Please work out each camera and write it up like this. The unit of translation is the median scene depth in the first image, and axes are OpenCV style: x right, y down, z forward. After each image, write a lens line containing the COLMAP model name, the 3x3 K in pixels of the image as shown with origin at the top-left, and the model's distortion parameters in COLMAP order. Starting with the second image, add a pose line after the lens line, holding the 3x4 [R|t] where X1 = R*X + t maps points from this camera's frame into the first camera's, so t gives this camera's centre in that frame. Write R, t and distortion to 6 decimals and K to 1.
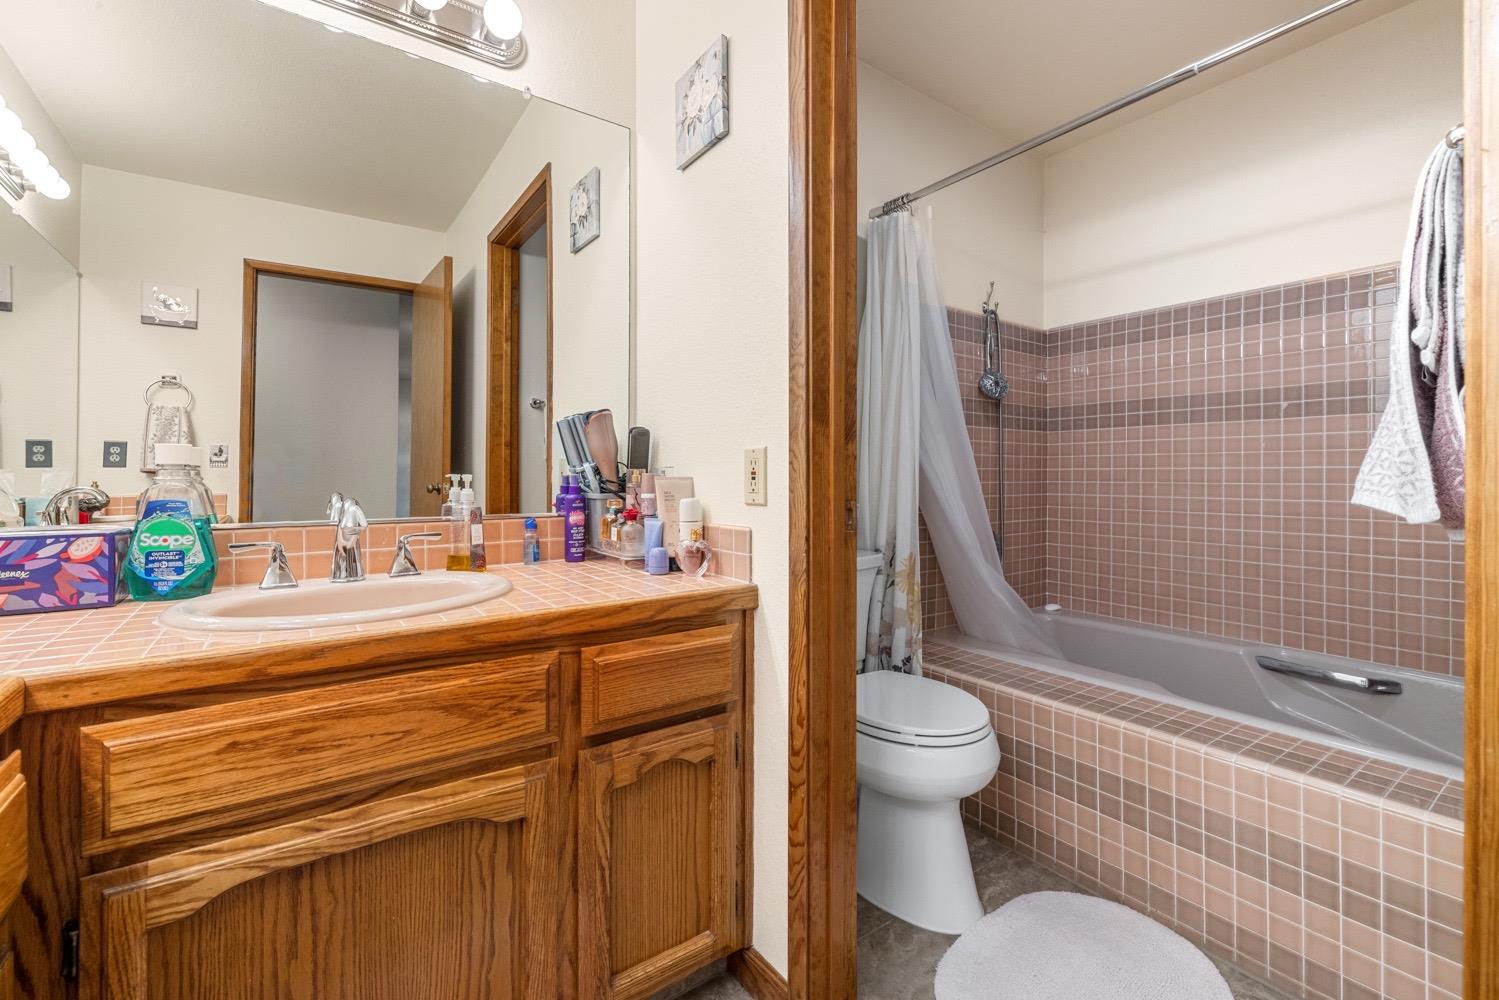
lens RADIAL K [[632.6, 0, 741.5], [0, 632.6, 478.5], [0, 0, 1]] dist [-0.000686, -0.000152]
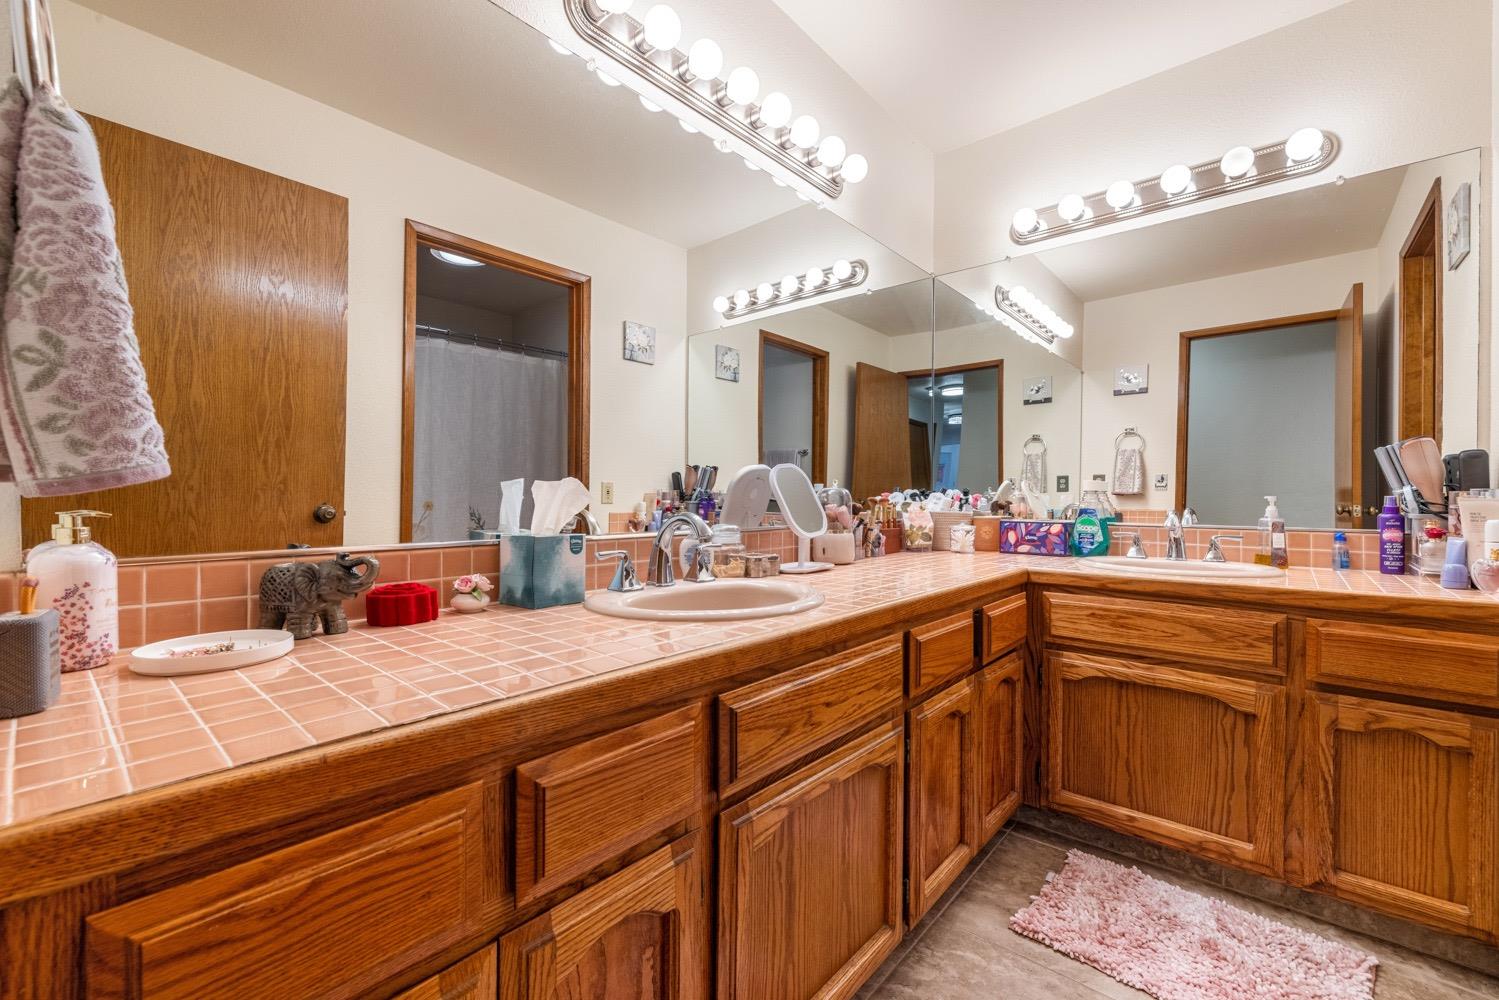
lens RADIAL K [[632.6, 0, 740.4], [0, 632.6, 491.7], [0, 0, 1]] dist [-0.000686, -0.000152]
pose [[0.232845, -0.005621, -0.972498, 0.809742], [-0.008427, 0.999934, -0.007797, 0.005551], [0.972477, 0.010011, 0.232782, -0.558997]]
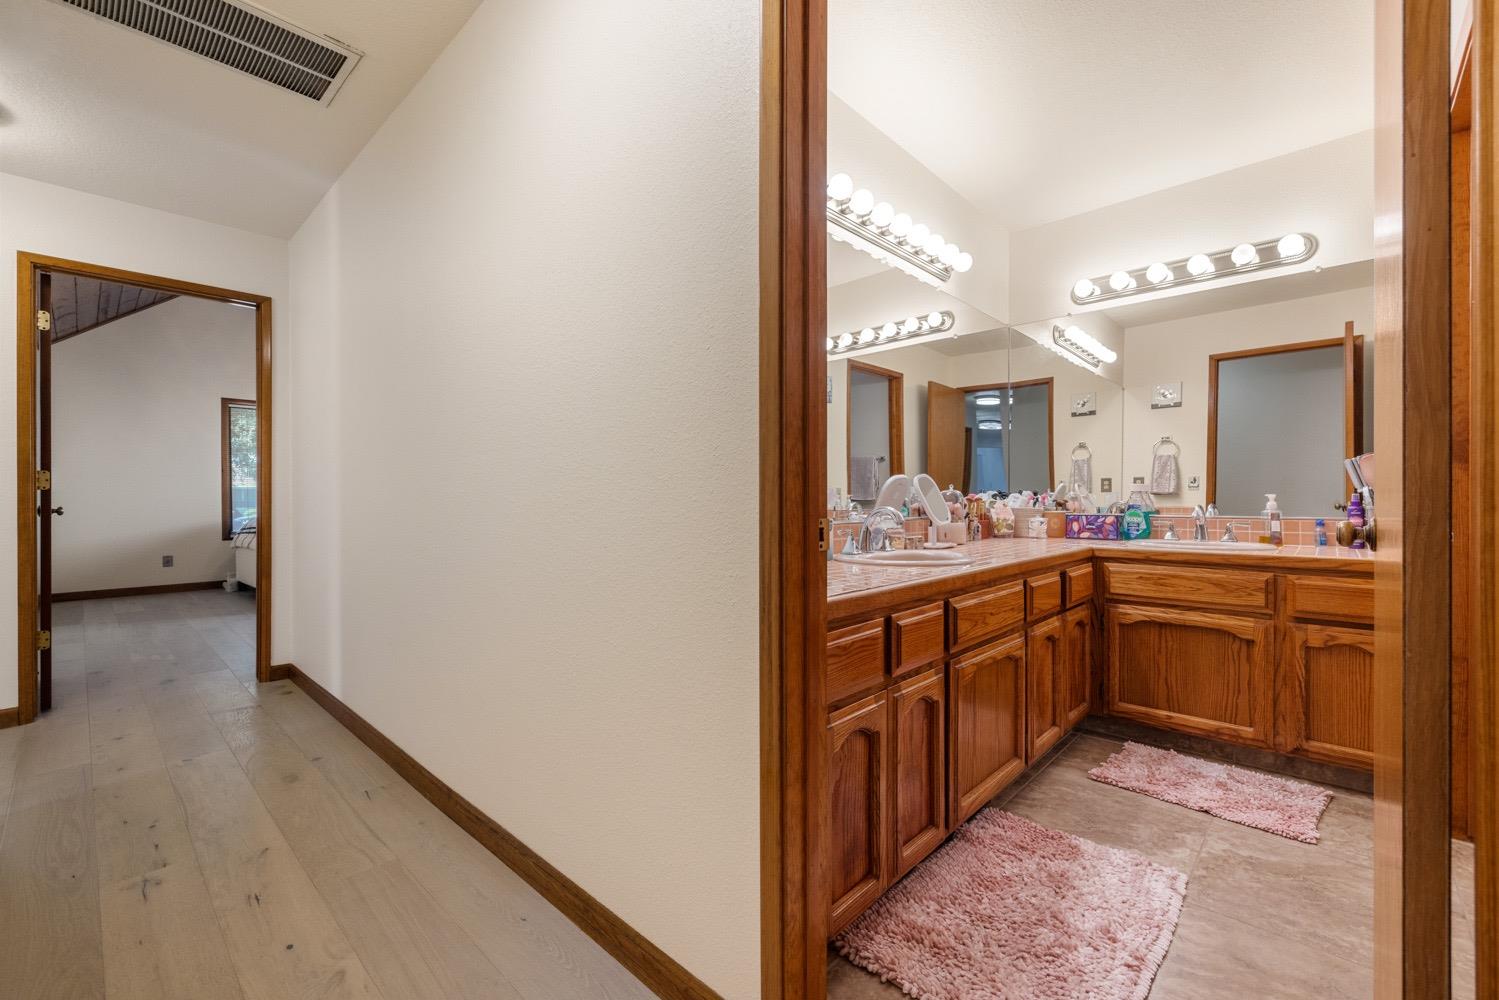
lens RADIAL K [[632.6, 0, 739.9], [0, 632.6, 492.2], [0, 0, 1]] dist [-0.000686, -0.000152]
pose [[0.192847, -0.009210, -0.981186, 1.456738], [-0.002204, 0.999949, -0.009819, 0.012053], [0.981226, 0.004056, 0.192817, -1.209846]]
